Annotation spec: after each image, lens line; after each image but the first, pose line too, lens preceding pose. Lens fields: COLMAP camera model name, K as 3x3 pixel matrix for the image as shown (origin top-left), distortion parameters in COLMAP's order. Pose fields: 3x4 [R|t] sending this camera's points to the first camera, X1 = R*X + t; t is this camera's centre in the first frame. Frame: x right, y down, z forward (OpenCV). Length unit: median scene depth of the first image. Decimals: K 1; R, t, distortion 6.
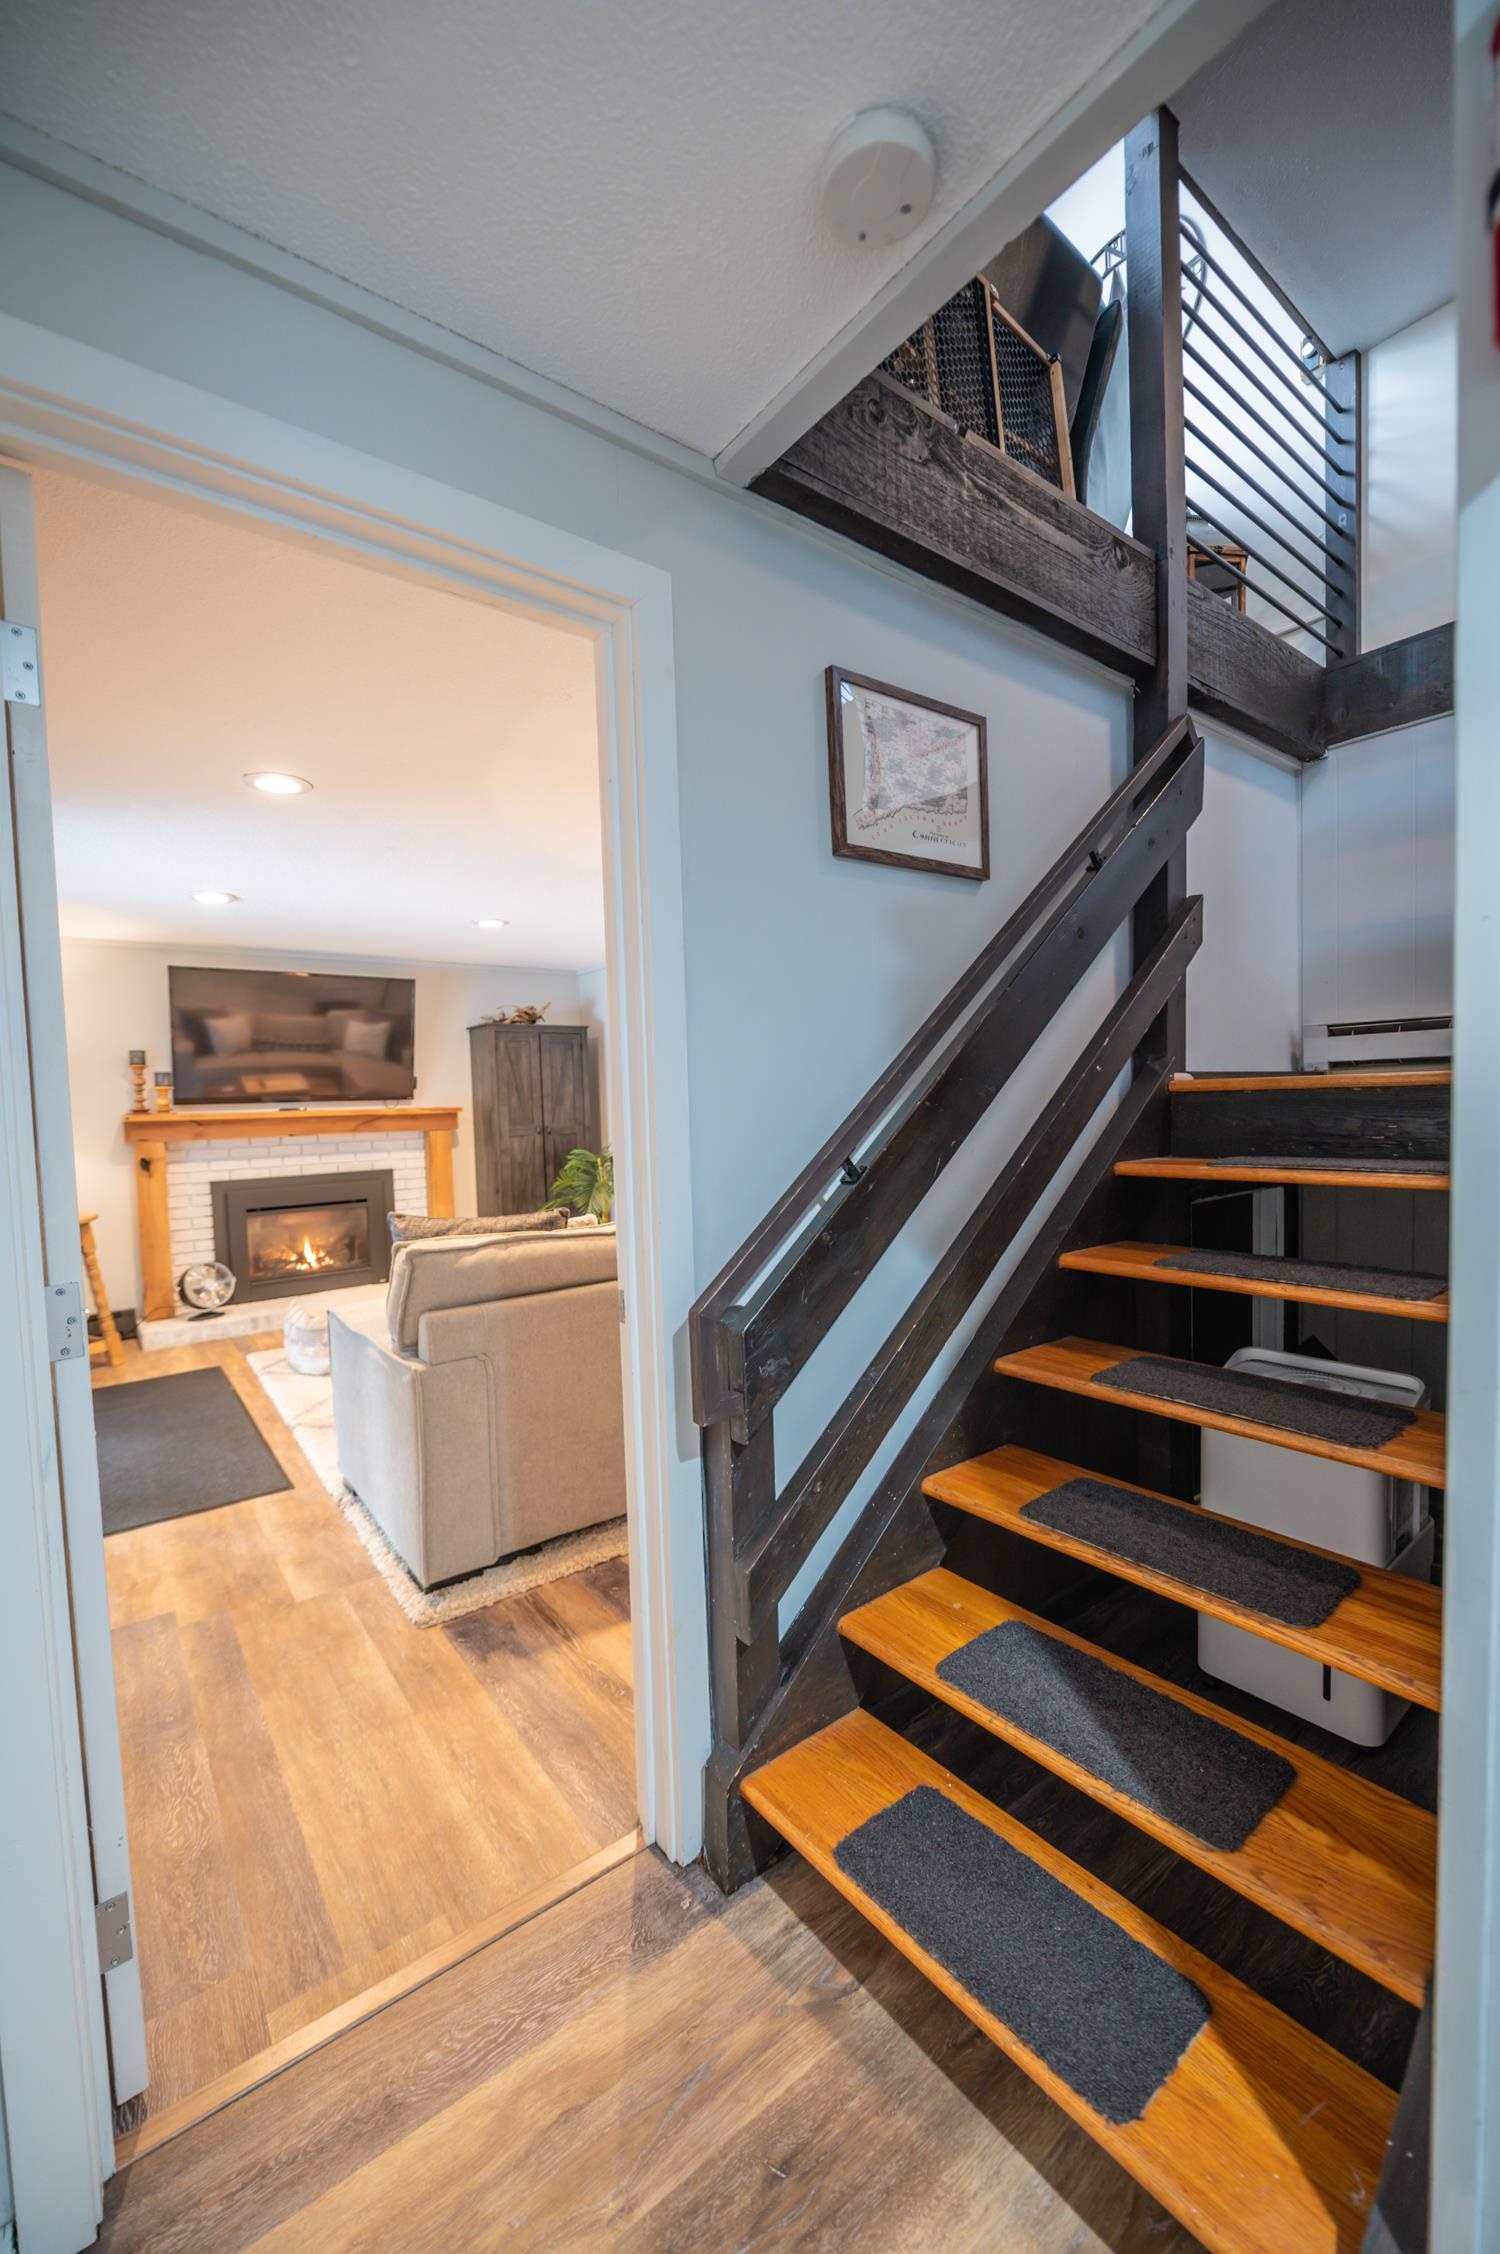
lens RADIAL K [[894.2, 0, 753.8], [0, 894.2, 1134.1], [0, 0, 1]] dist [-0.009246, 0.000033]
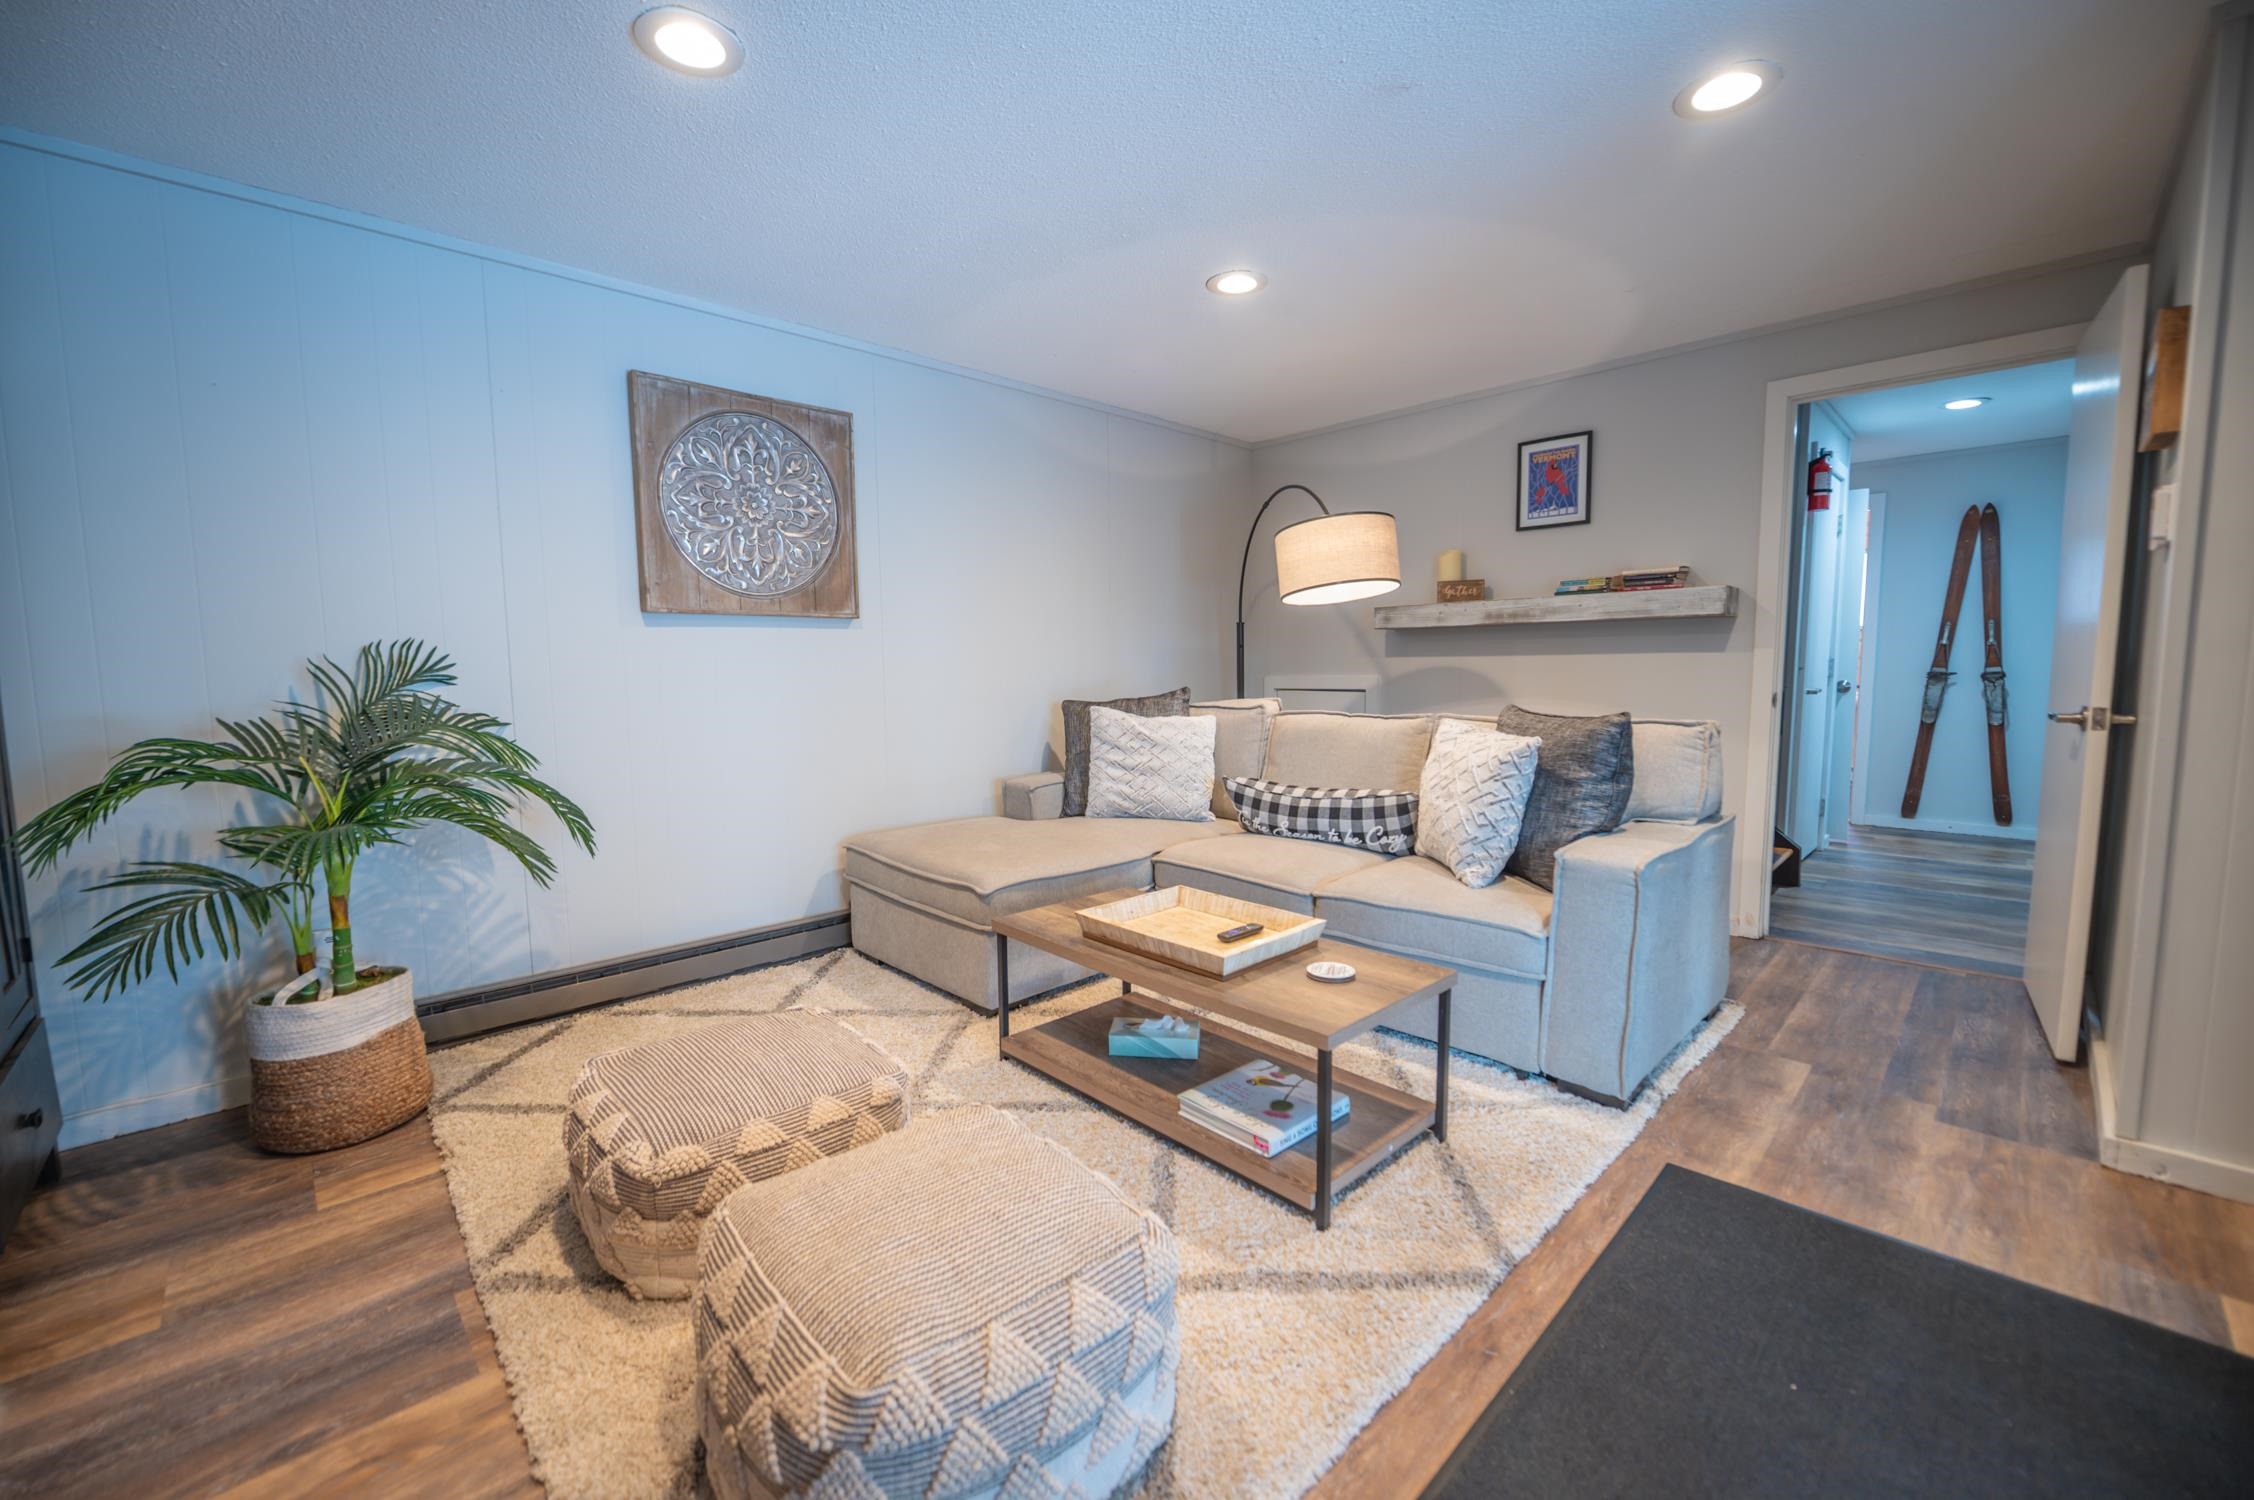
lens RADIAL K [[894.2, 0, 1126.5], [0, 894.2, 746.7], [0, 0, 1]] dist [-0.009246, 0.000033]
pose [[-0.119860, -0.066353, 0.990571, -1.308230], [0.049705, 0.996112, 0.072739, 0.044581], [-0.991546, 0.057955, -0.116096, 1.747428]]
